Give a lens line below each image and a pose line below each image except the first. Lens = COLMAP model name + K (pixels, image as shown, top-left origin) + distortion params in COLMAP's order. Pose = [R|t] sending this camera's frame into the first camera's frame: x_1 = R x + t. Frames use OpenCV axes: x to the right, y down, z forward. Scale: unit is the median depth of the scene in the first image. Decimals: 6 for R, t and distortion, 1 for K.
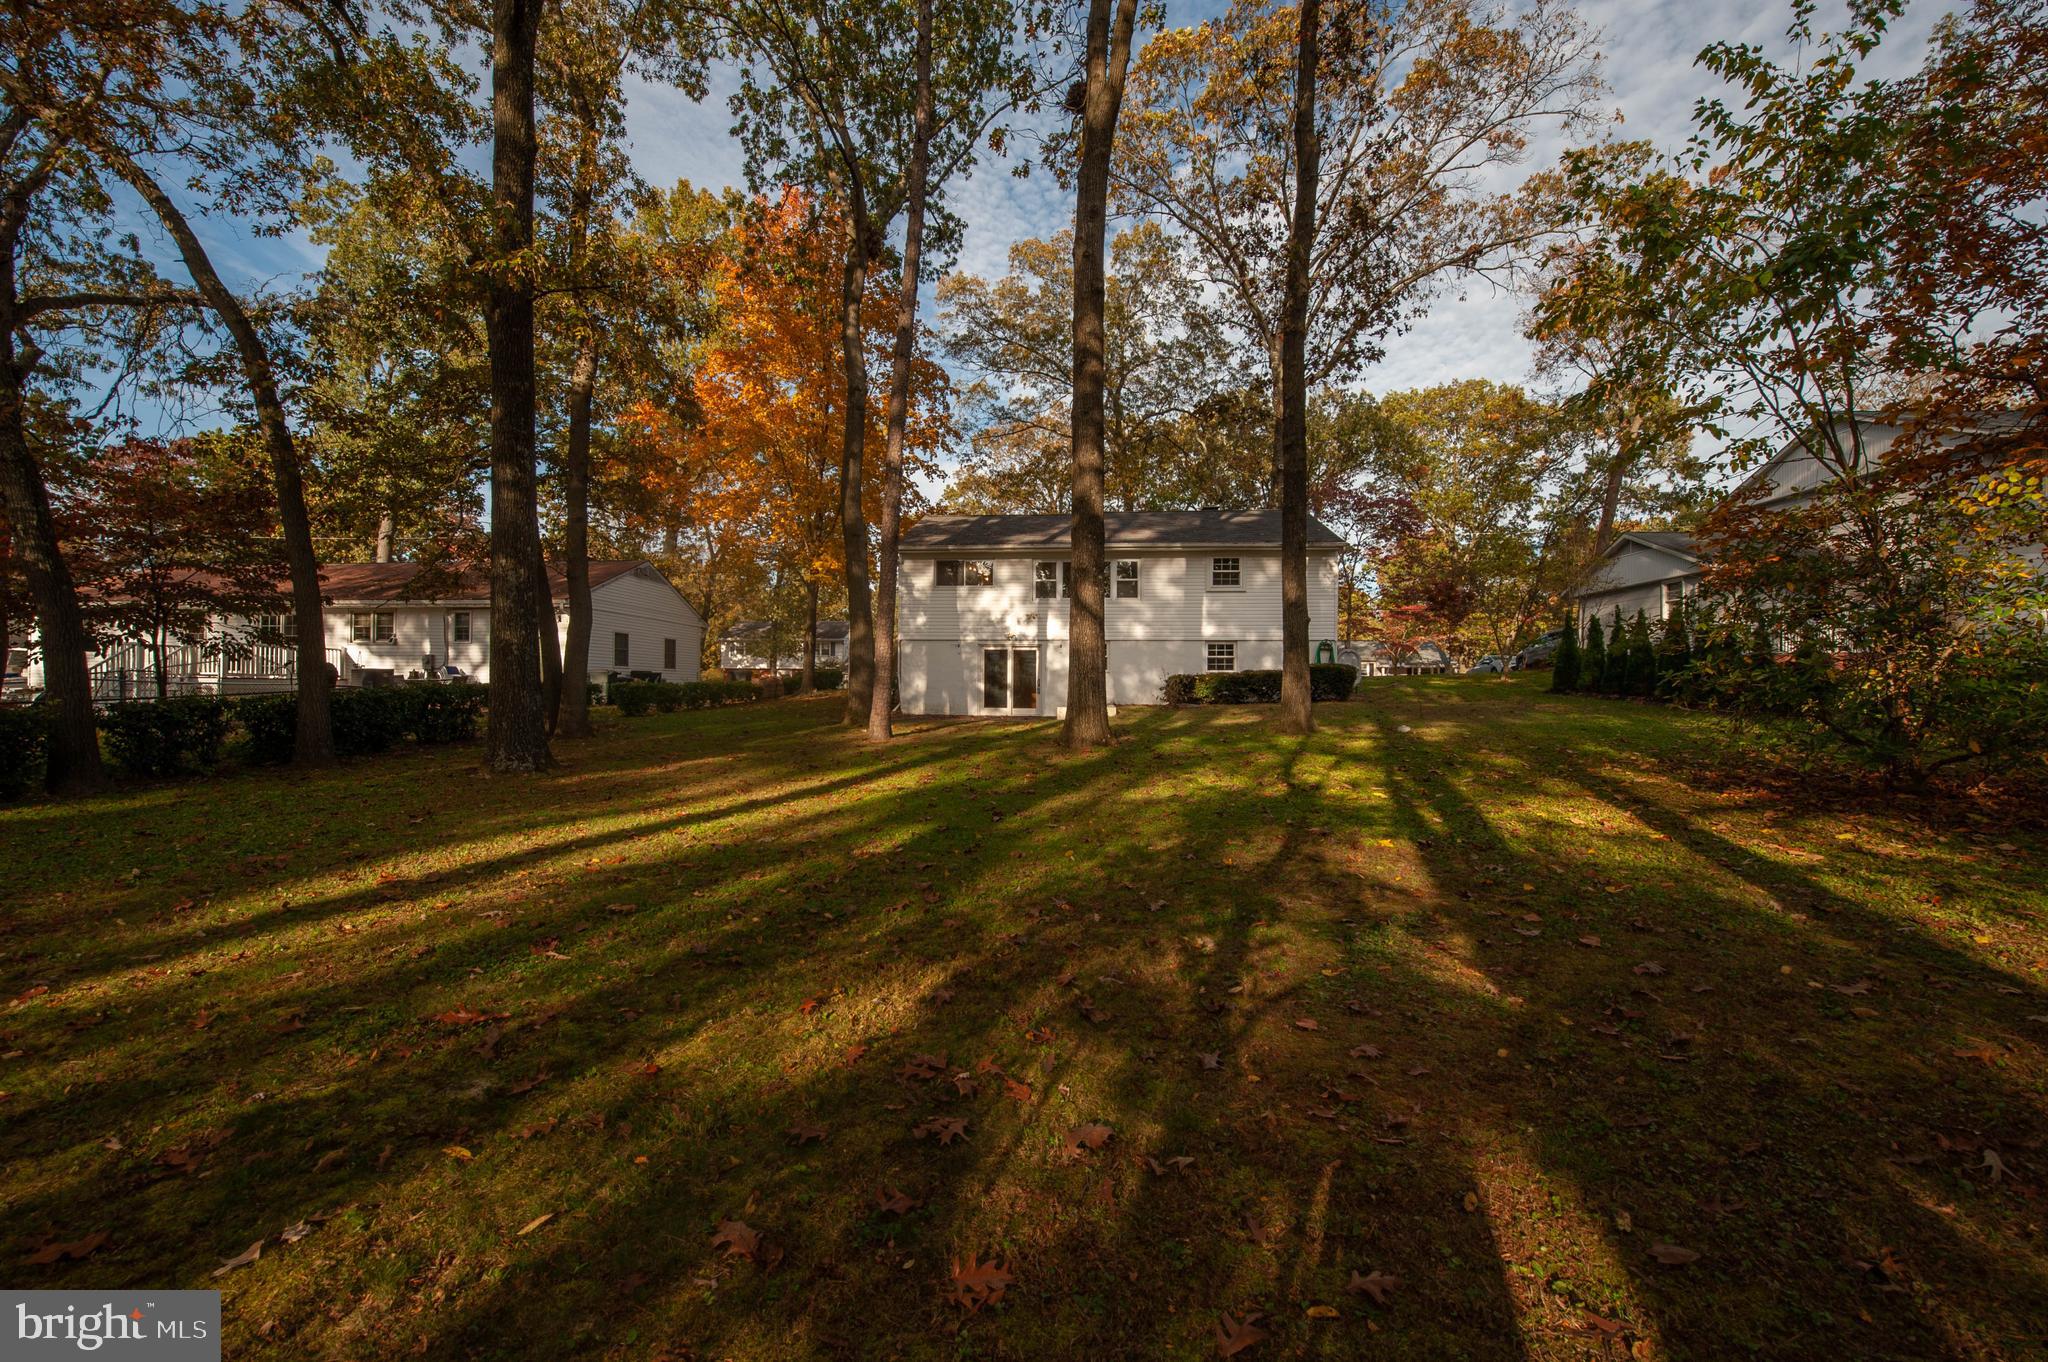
lens RADIAL K [[803.6, 0, 1024.0], [0, 803.6, 681.0], [0, 0, 1]] dist [-0.000640, -0.000093]
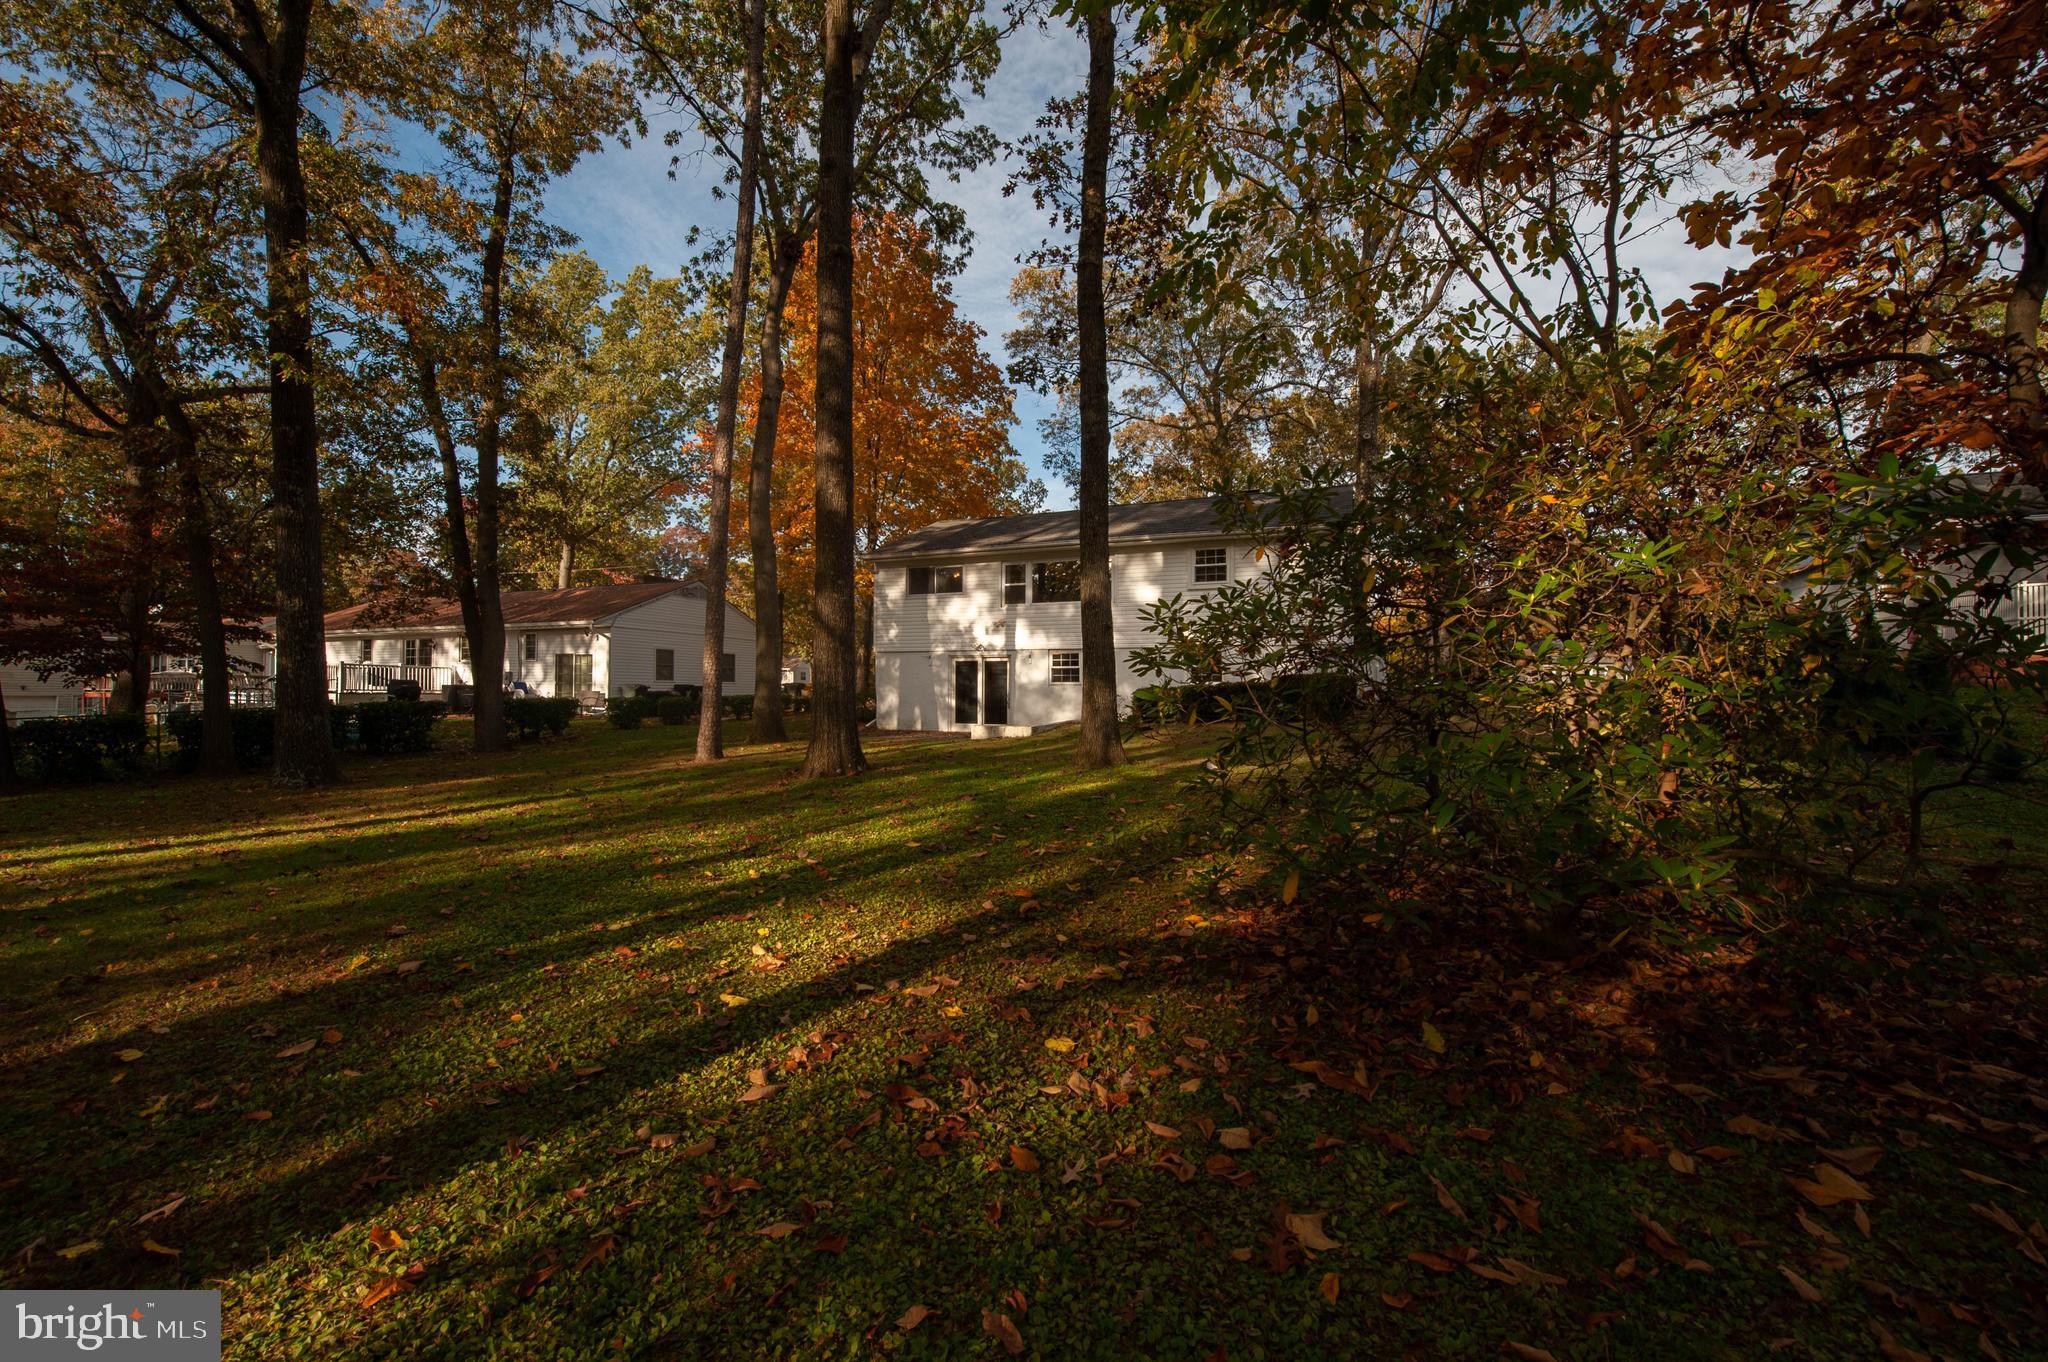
lens RADIAL K [[803.6, 0, 1024.0], [0, 803.6, 681.0], [0, 0, 1]] dist [-0.000640, -0.000093]
pose [[0.940575, -0.003830, -0.339564, 0.347064], [0.001811, 0.999979, -0.006262, -0.010552], [0.339581, 0.005275, 0.940562, 0.146760]]
